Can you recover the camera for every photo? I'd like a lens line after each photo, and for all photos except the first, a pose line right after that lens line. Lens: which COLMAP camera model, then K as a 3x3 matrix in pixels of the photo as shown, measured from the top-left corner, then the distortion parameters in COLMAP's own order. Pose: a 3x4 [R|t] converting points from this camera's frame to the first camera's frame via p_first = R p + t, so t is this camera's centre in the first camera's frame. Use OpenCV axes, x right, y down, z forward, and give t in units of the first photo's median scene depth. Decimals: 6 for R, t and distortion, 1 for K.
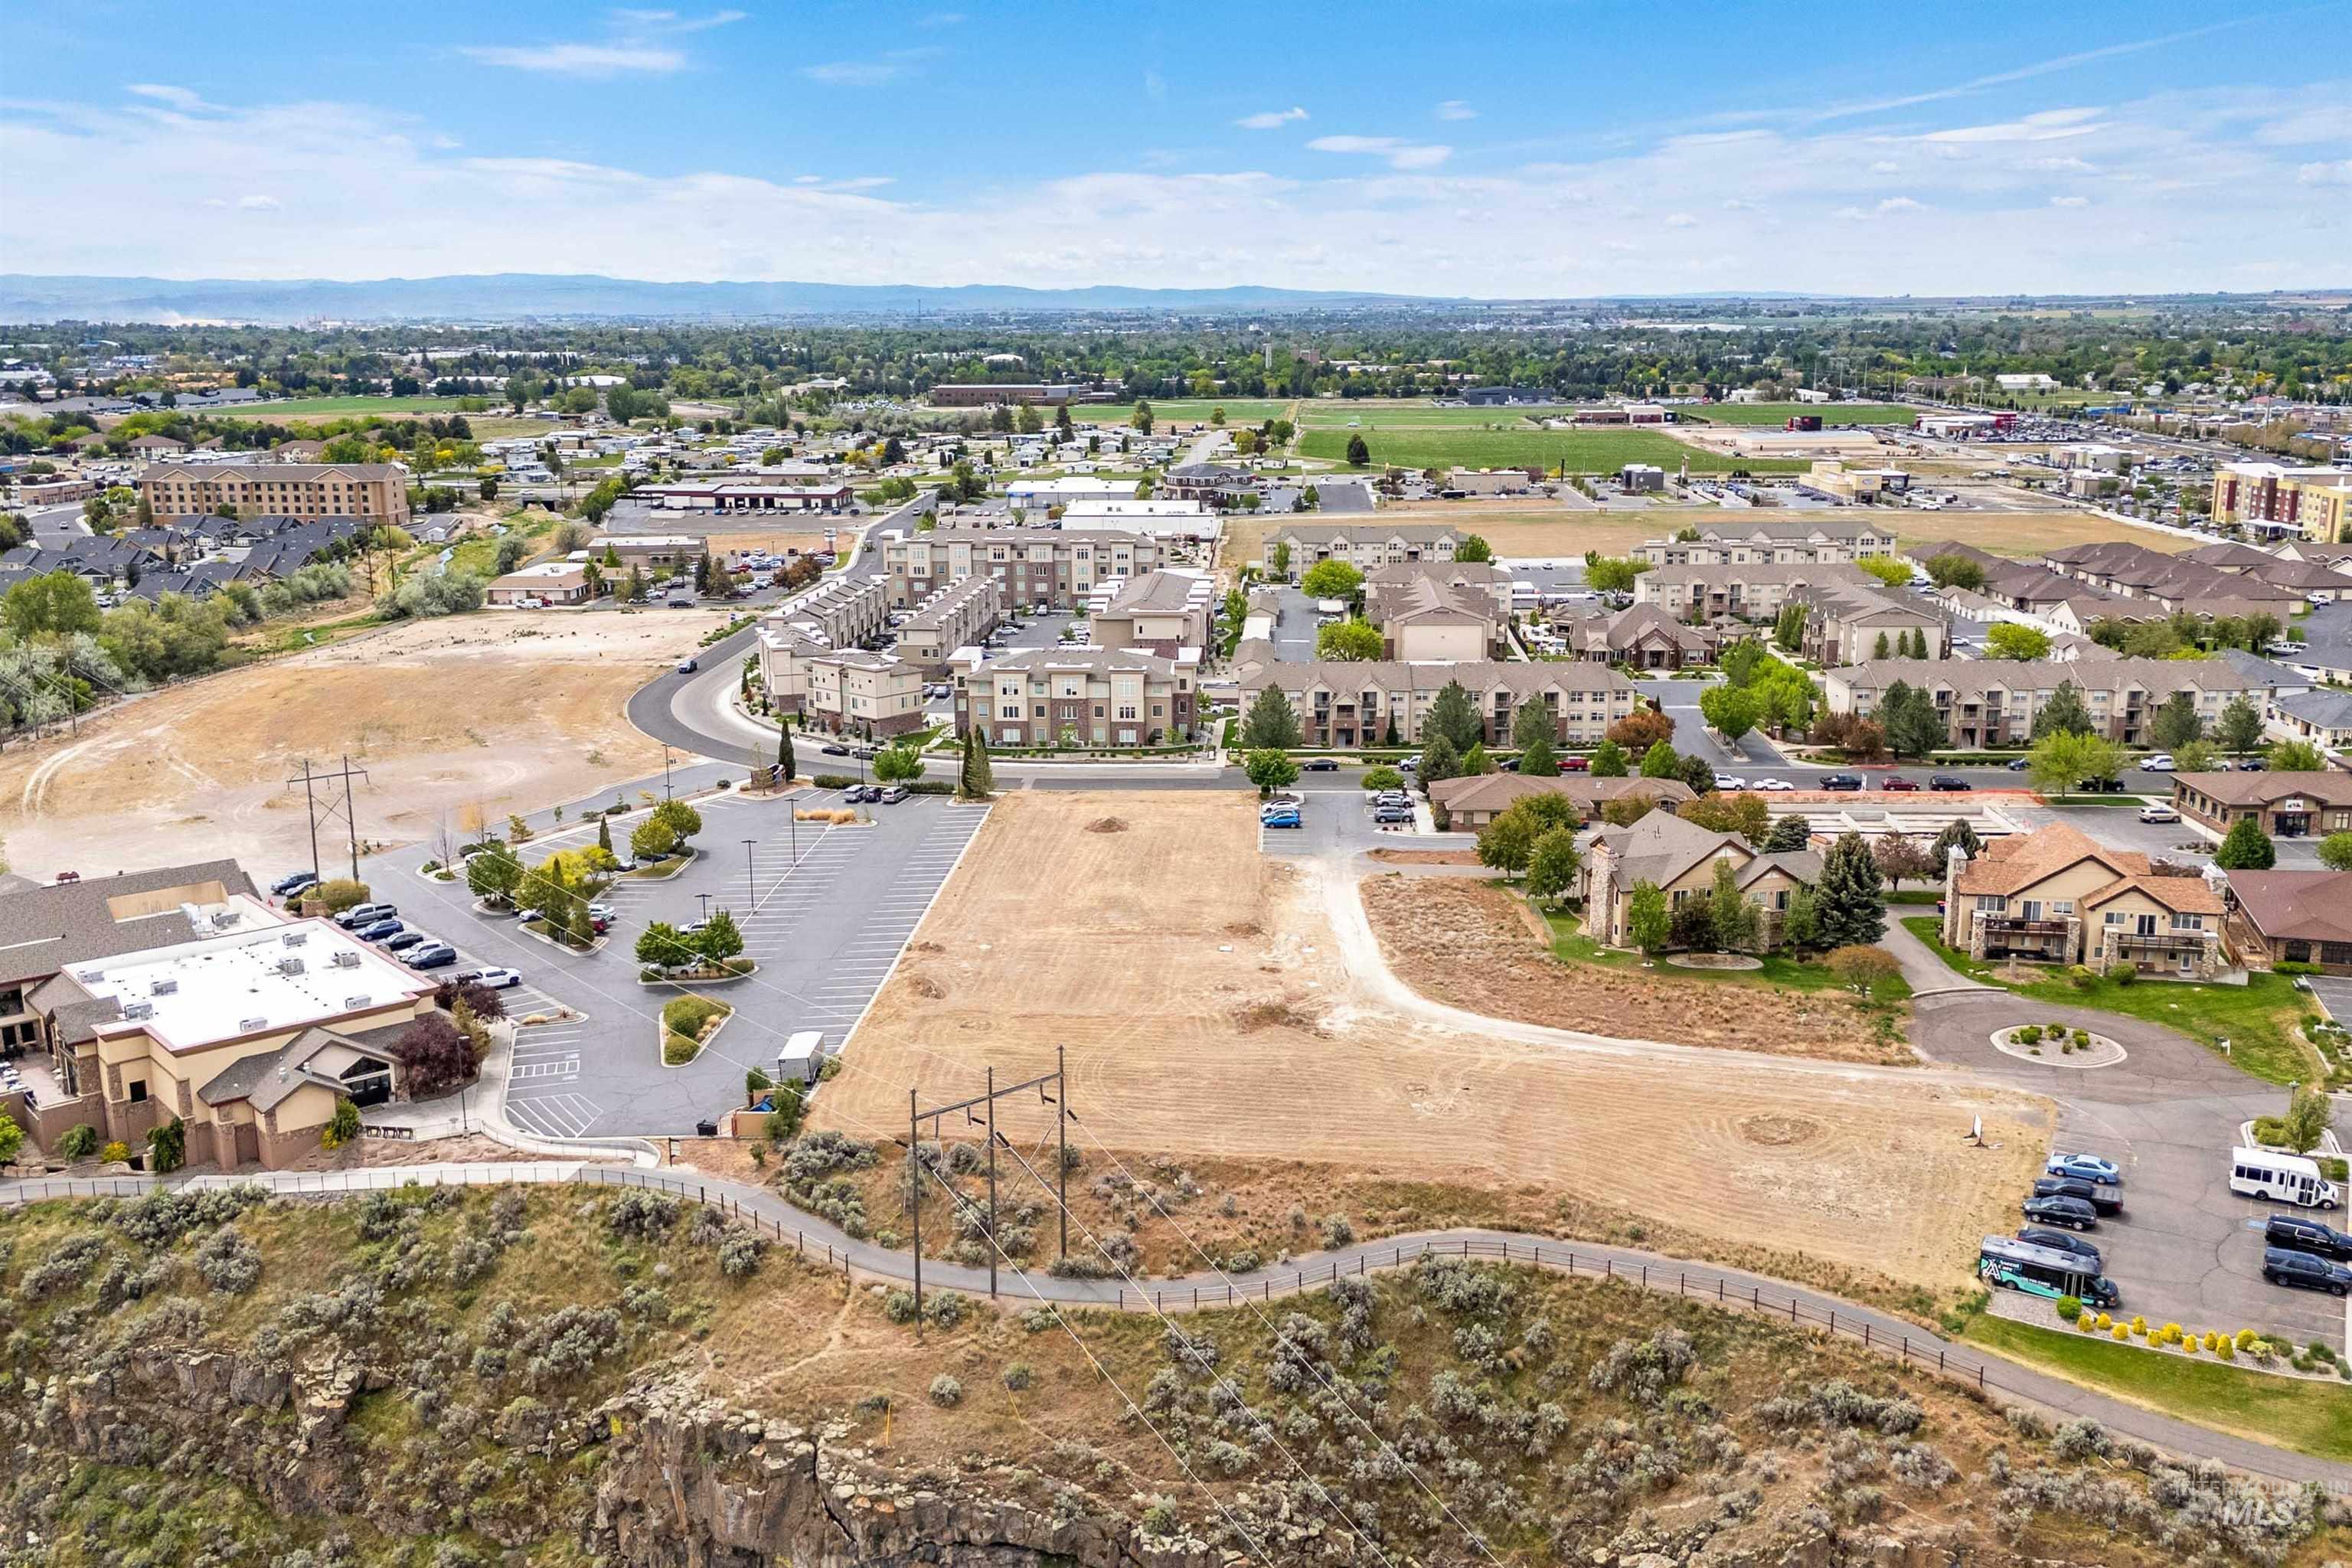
lens RADIAL K [[2111.5, 0, 1168.6], [0, 2111.5, 777.5], [0, 0, 1]] dist [0.078737, -0.078712]
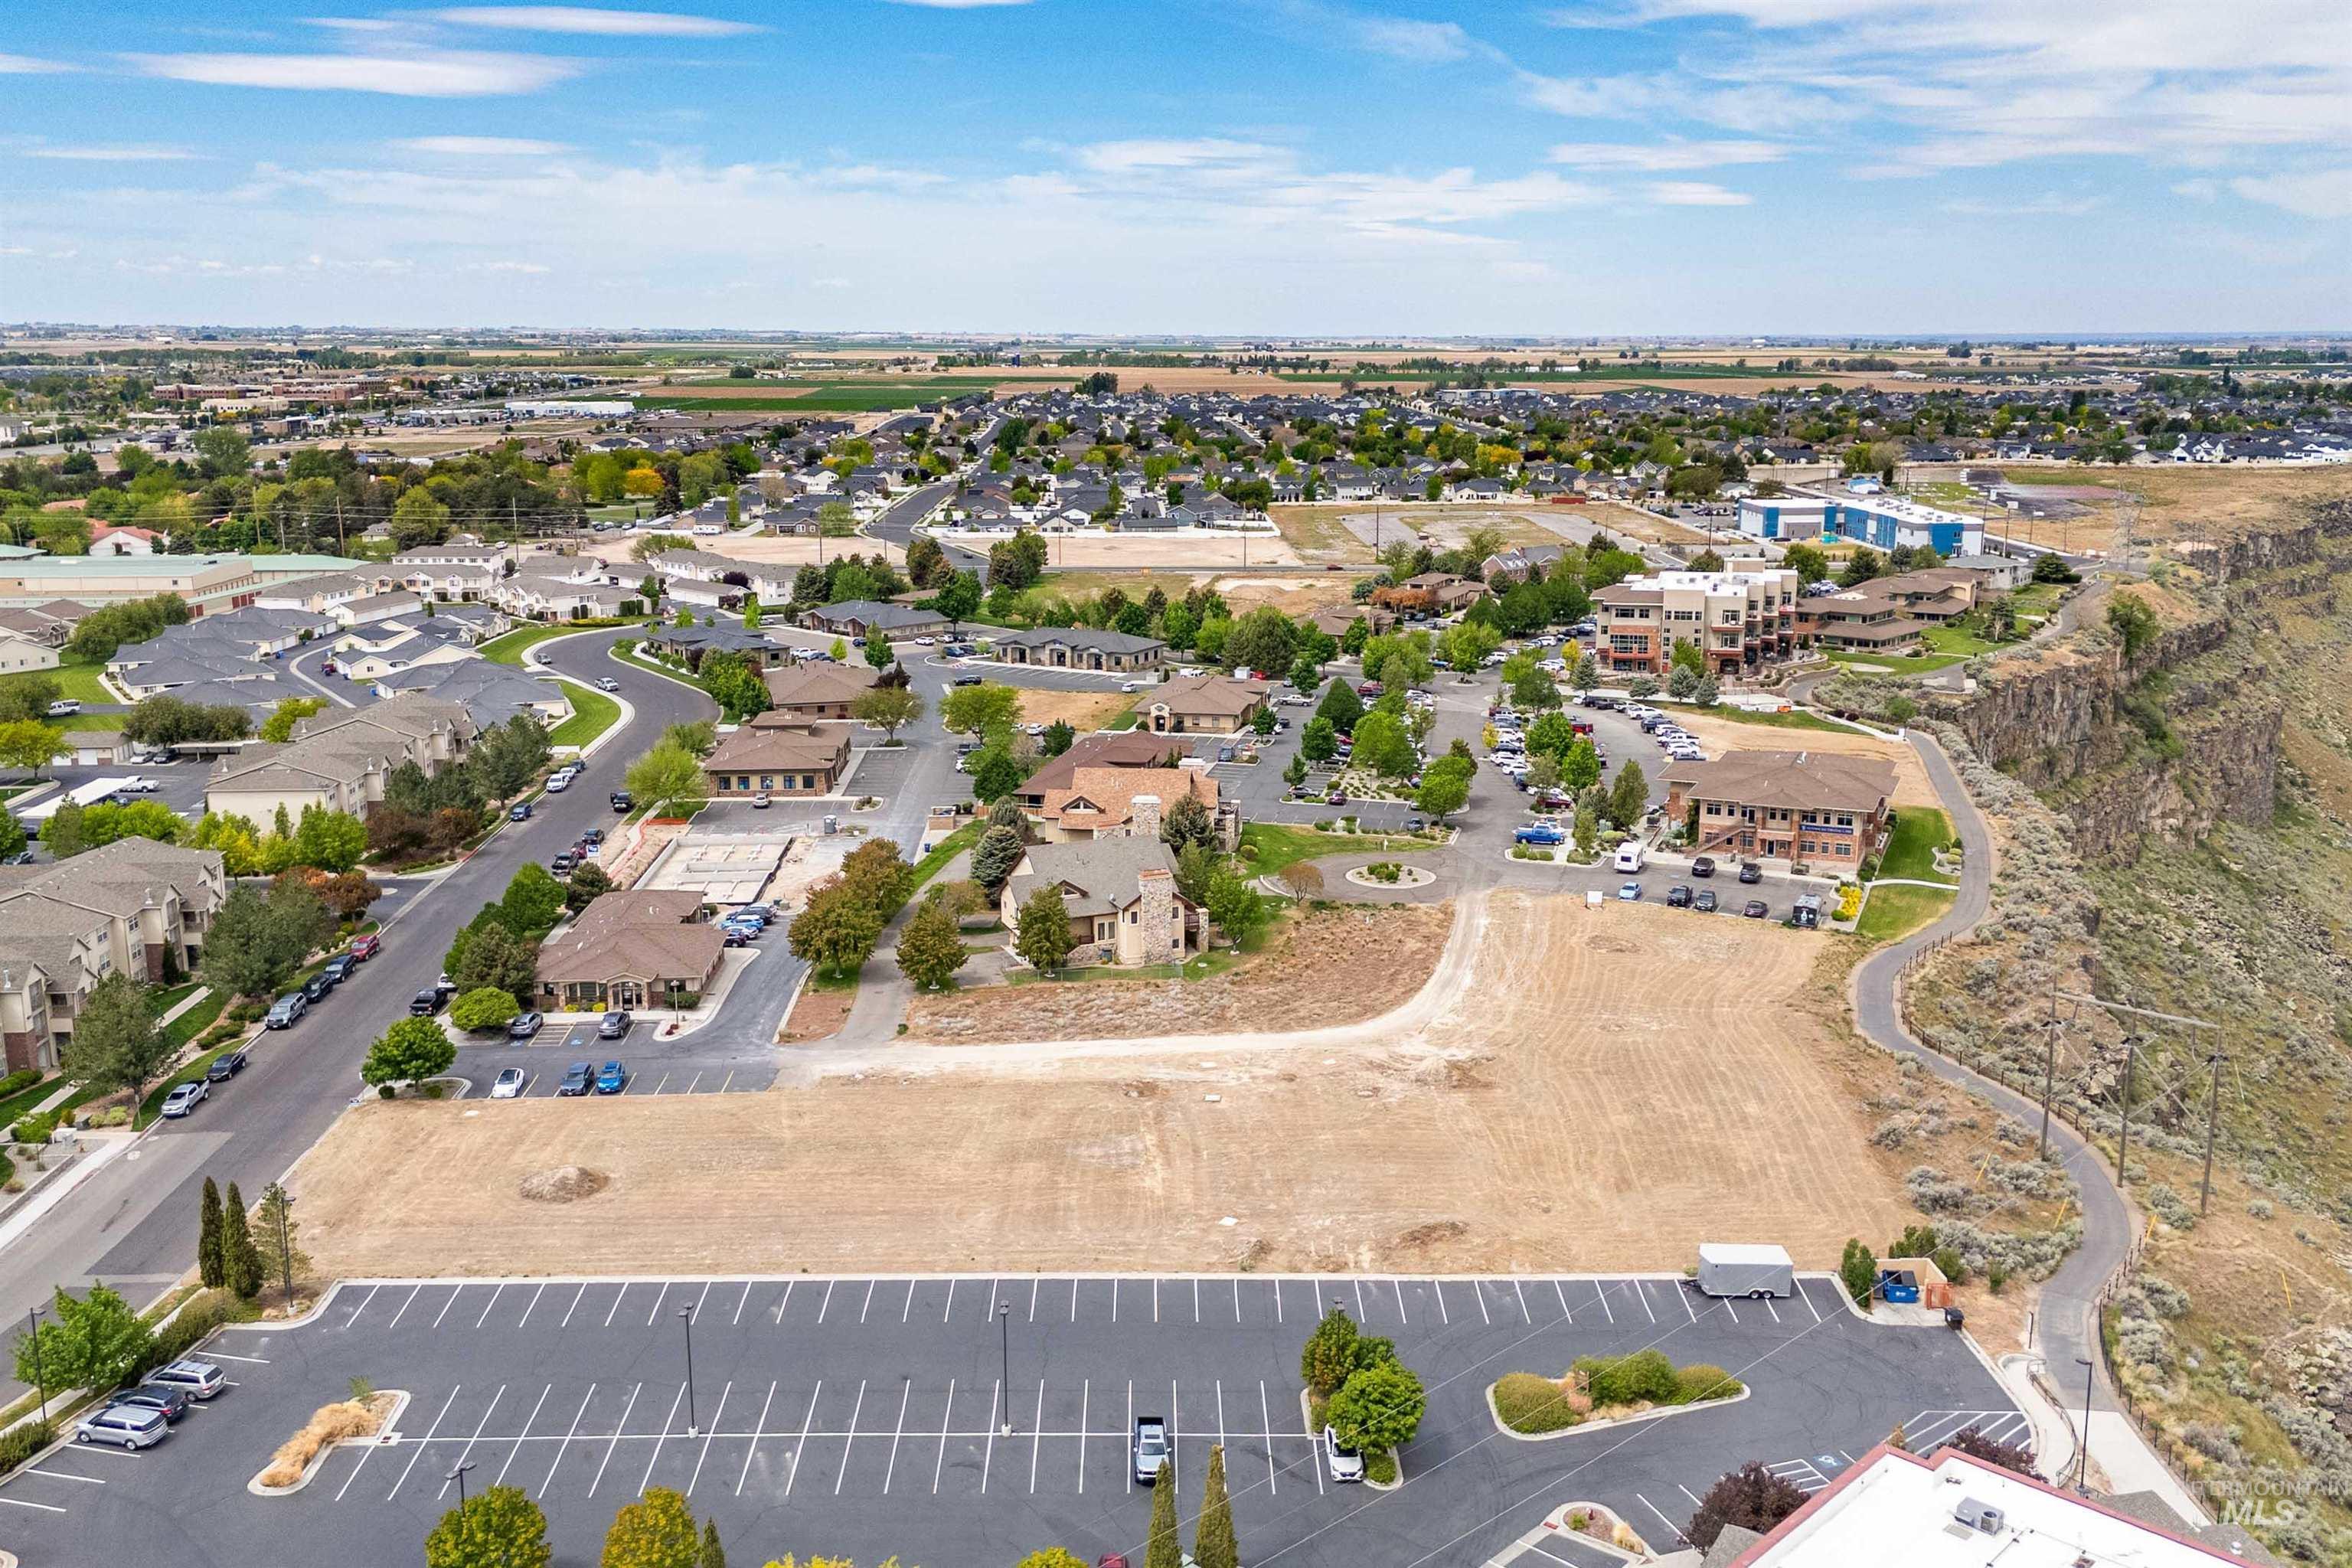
lens RADIAL K [[2111.5, 0, 1109.7], [0, 2111.5, 862.2], [0, 0, 1]] dist [0.078737, -0.078712]
pose [[-0.067487, -0.243321, 0.967595, -0.525477], [0.226334, 0.940789, 0.252366, -0.157968], [-0.971709, 0.236031, -0.008419, 0.705840]]
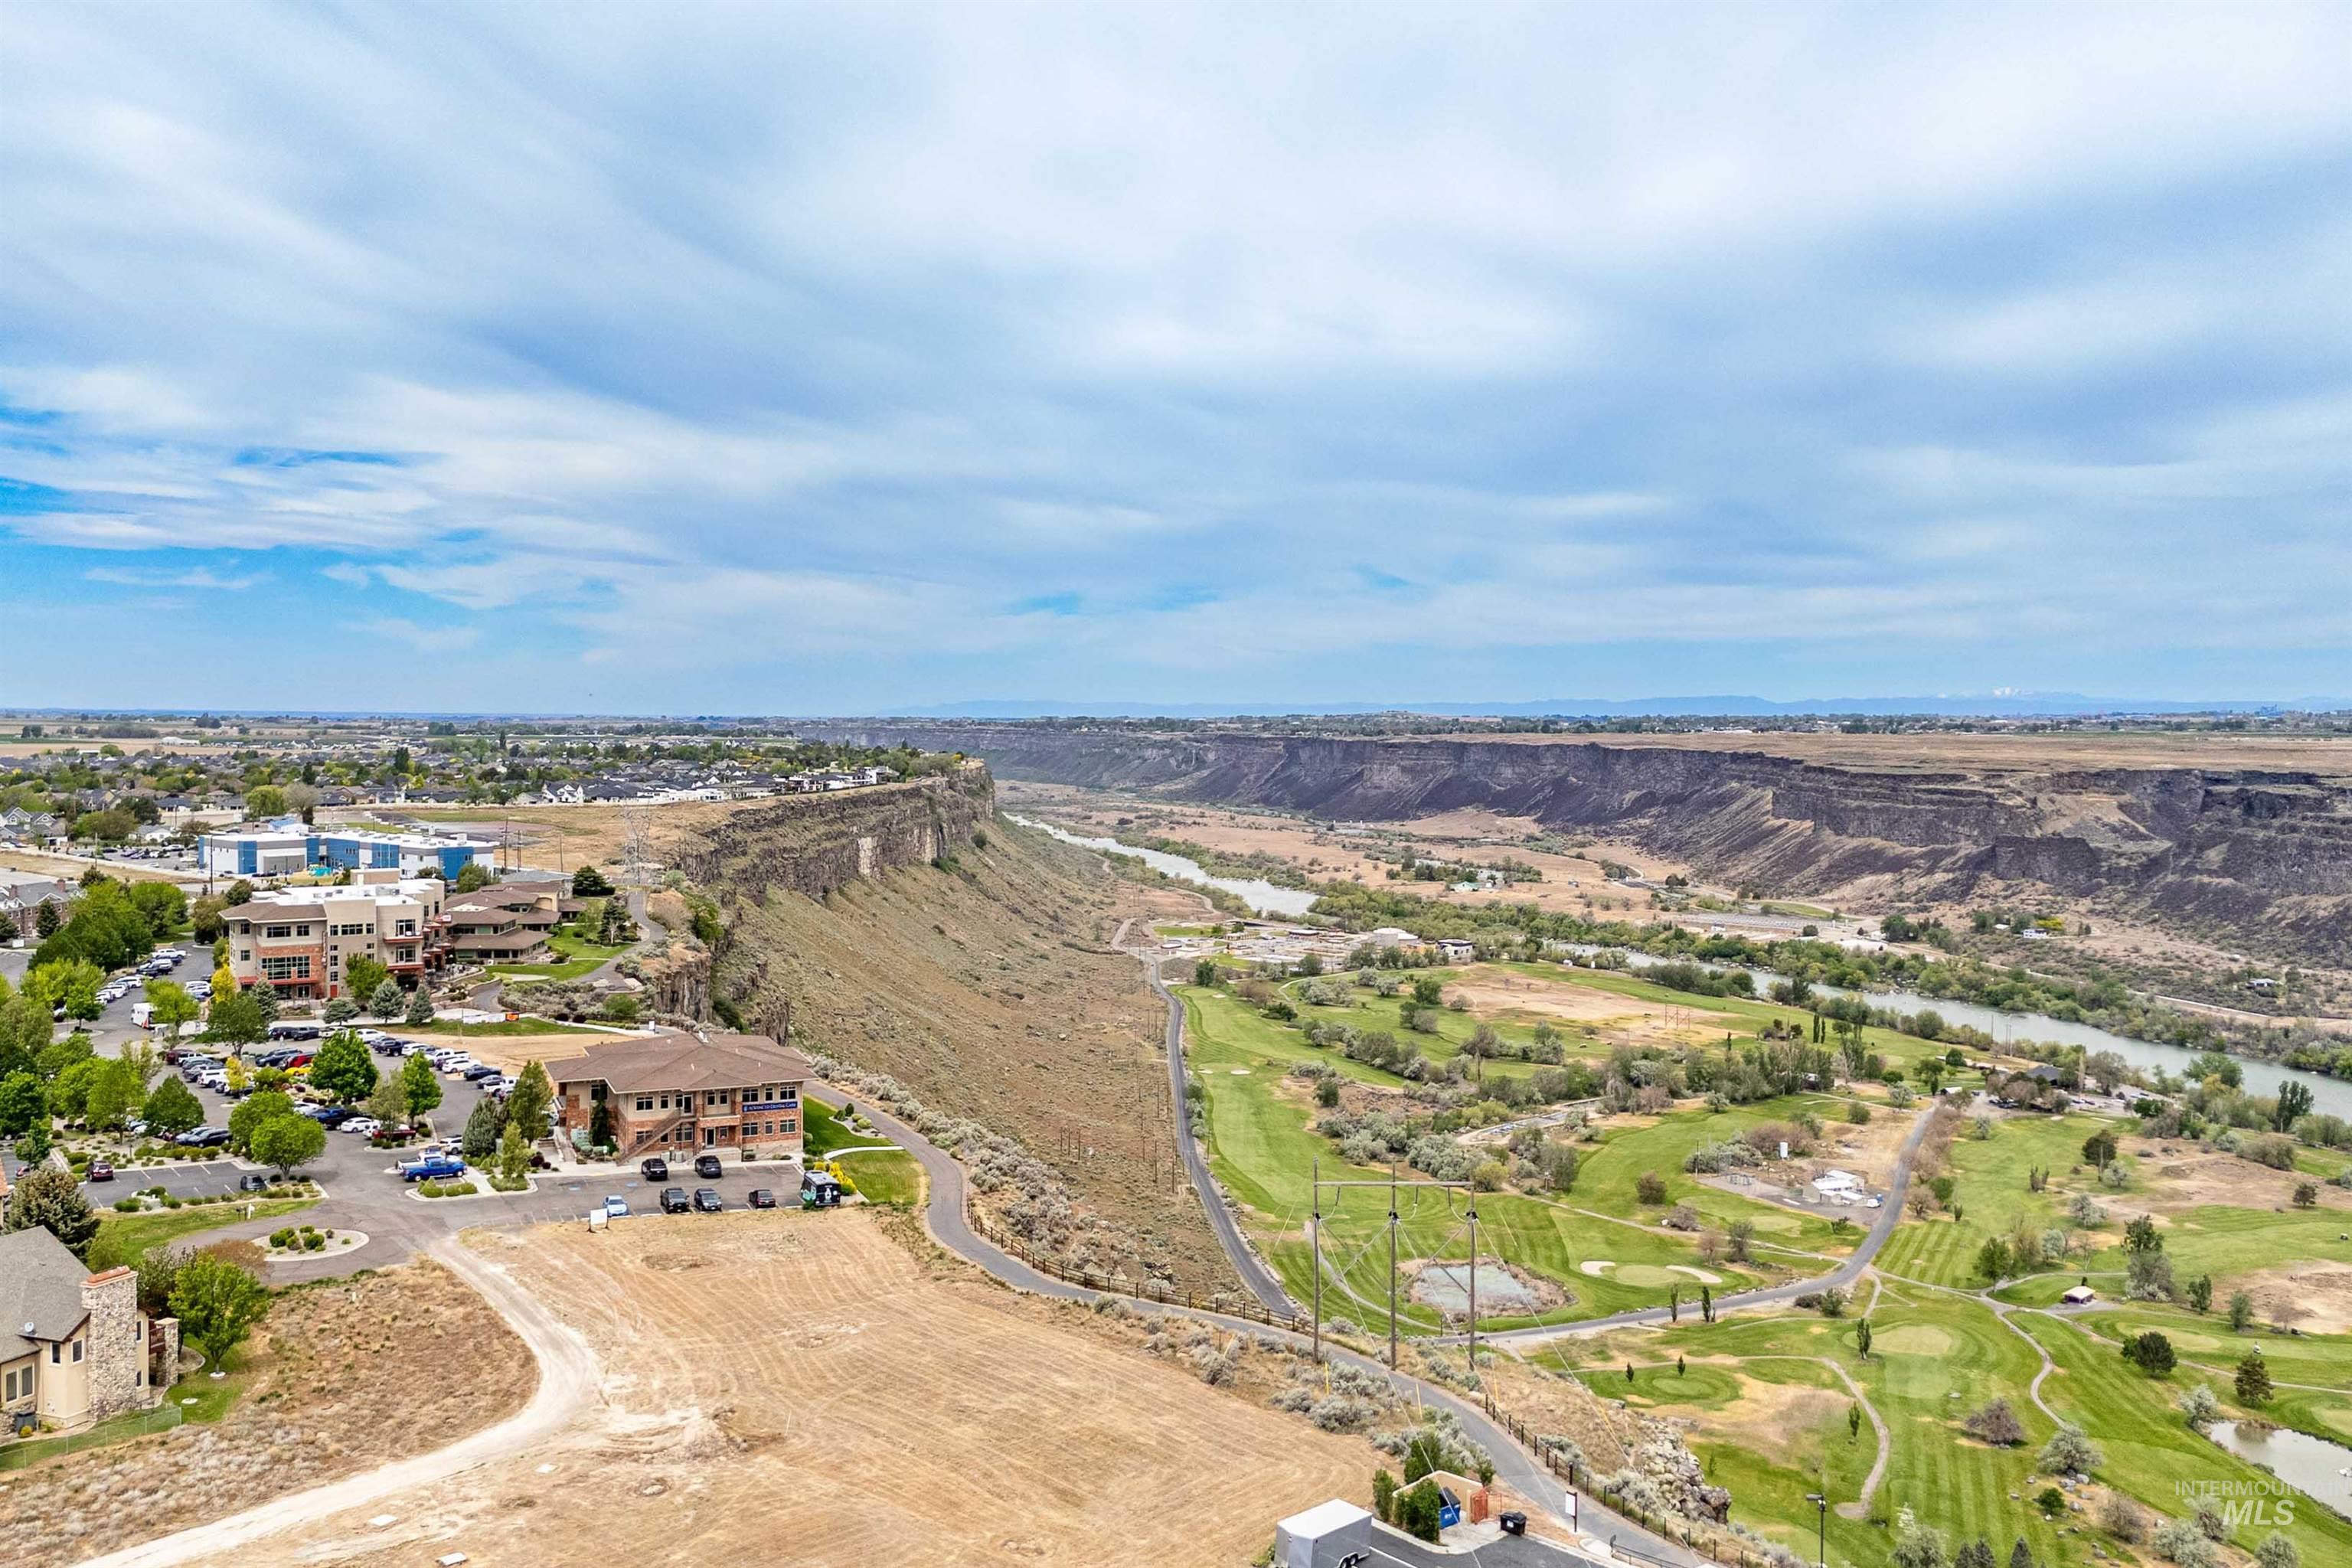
lens RADIAL K [[2111.5, 0, 1182.9], [0, 2111.5, 798.0], [0, 0, 1]] dist [0.078737, -0.078712]
pose [[-0.776936, -0.030359, 0.628847, -0.324687], [0.134354, 0.967833, 0.212718, -0.142978], [-0.615076, 0.249757, -0.747865, 0.863699]]
